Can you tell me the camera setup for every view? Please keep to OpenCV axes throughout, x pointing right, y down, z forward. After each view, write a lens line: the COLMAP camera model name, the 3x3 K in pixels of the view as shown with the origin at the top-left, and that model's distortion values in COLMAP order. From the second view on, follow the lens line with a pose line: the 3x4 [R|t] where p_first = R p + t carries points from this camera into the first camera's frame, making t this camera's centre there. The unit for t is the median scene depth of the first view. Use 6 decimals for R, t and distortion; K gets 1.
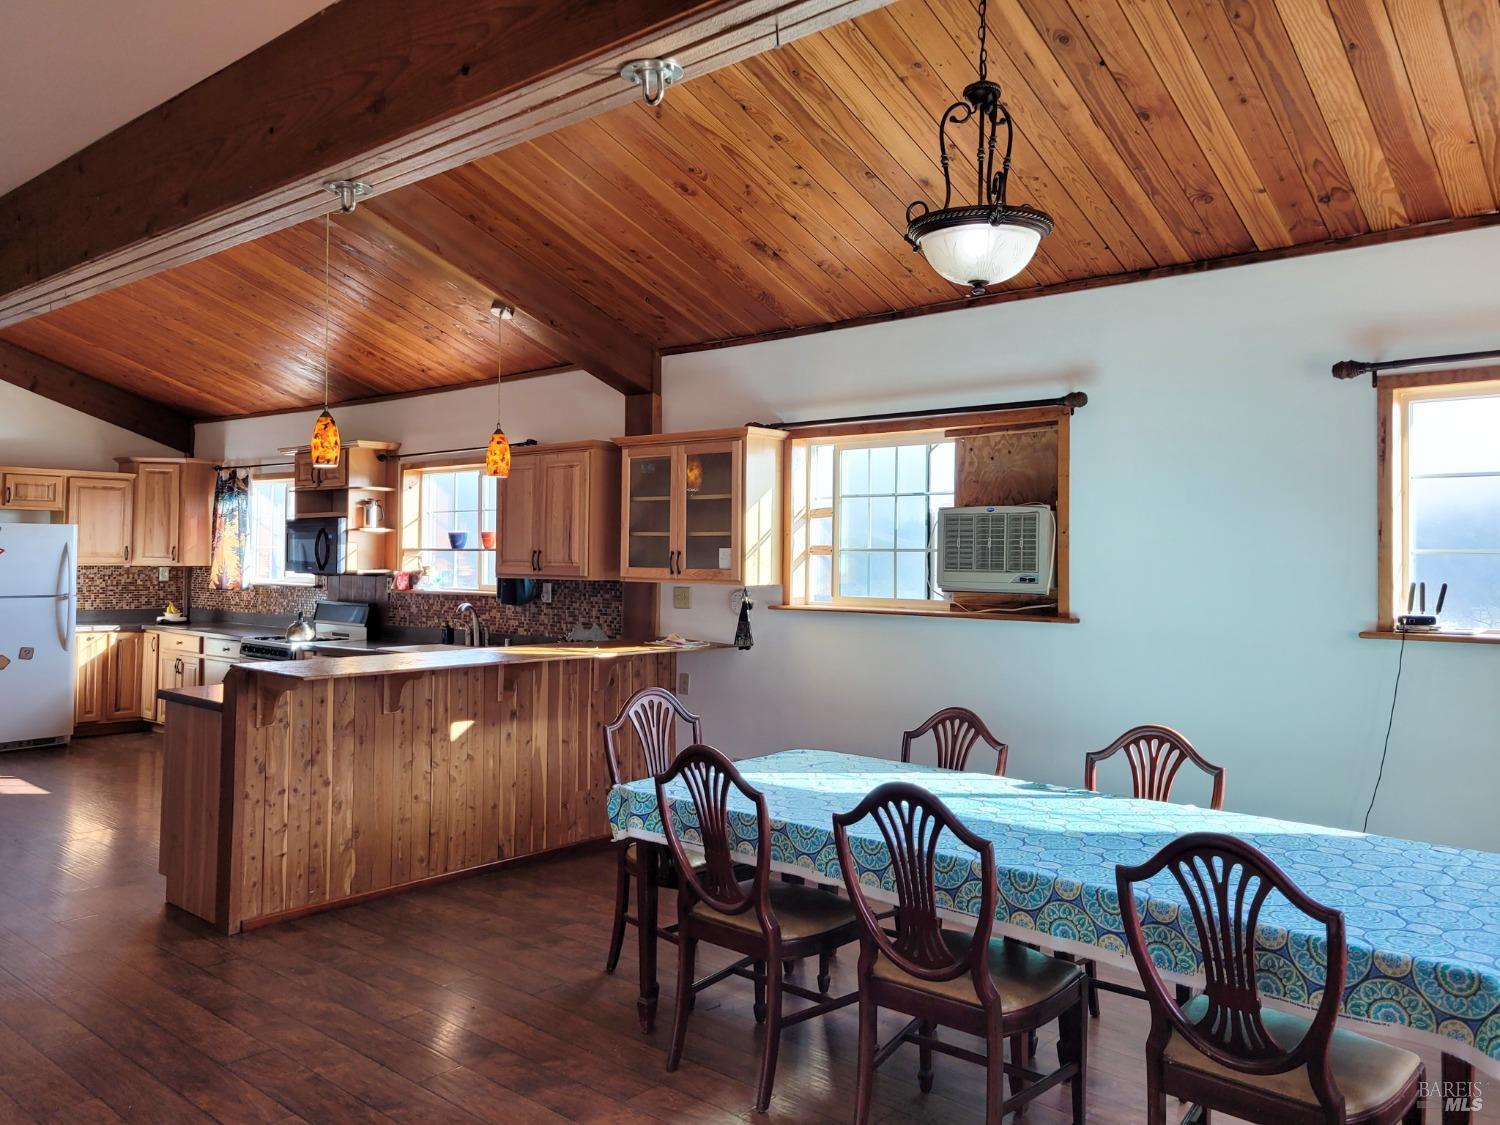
lens RADIAL K [[1149.0, 0, 744.1], [0, 1149.0, 556.3], [0, 0, 1]] dist [0.050645, -0.017495]
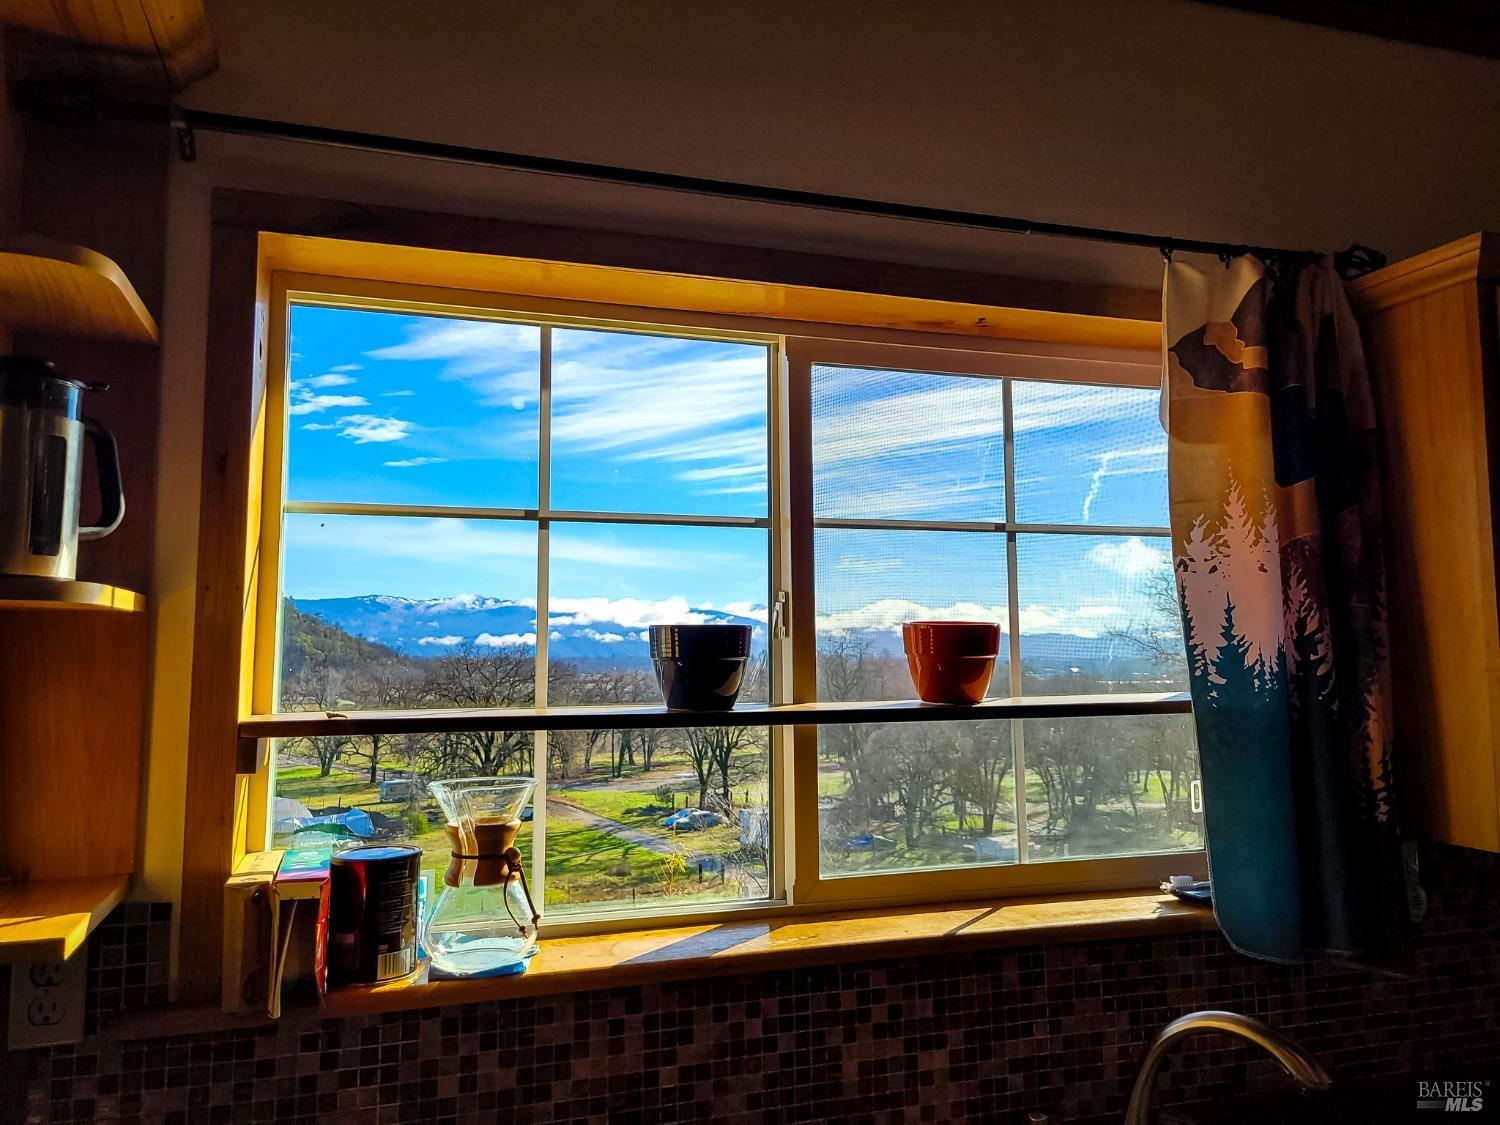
lens RADIAL K [[1149.0, 0, 747.6], [0, 1149.0, 557.5], [0, 0, 1]] dist [0.050645, -0.017495]
pose [[0.503790, 0.073187, 0.860720, -0.345136], [0.013864, 0.995591, -0.092771, -0.011842], [-0.863715, 0.058670, 0.500555, 0.749140]]
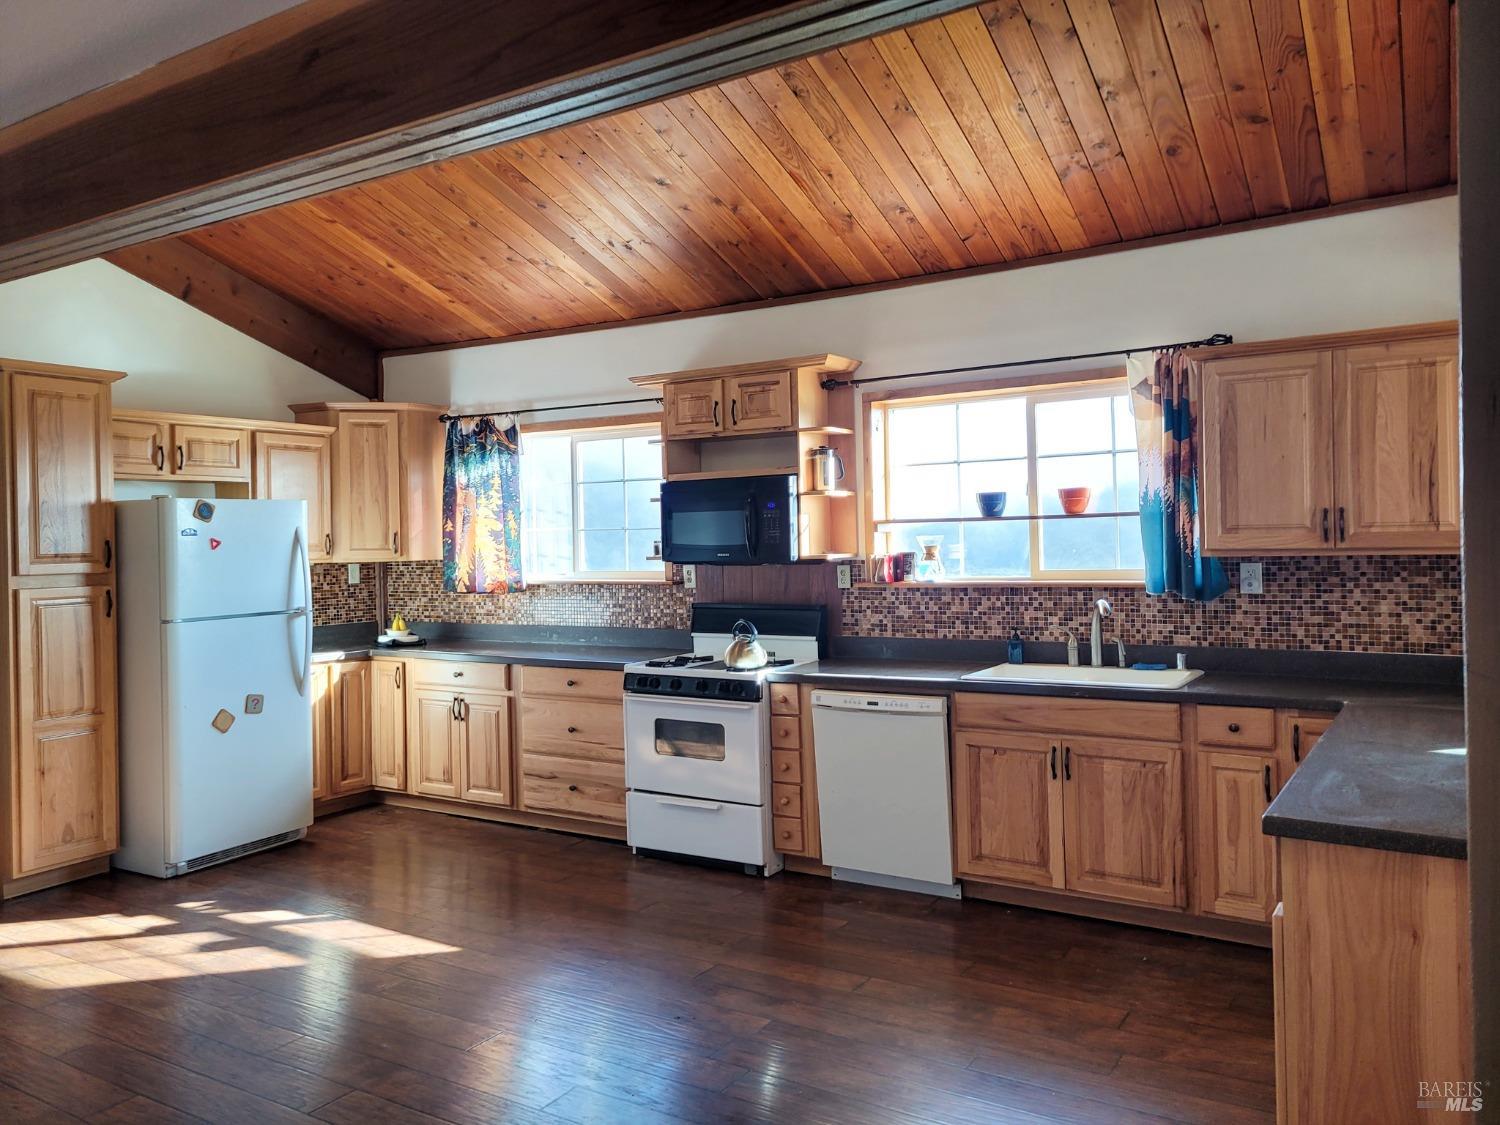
lens RADIAL K [[1149.0, 0, 751.8], [0, 1149.0, 555.8], [0, 0, 1]] dist [0.050645, -0.017495]
pose [[0.987745, -0.033004, 0.152550, -0.405959], [0.030766, 0.999382, 0.017010, 0.000114], [-0.153017, -0.012109, 0.988149, 0.311365]]
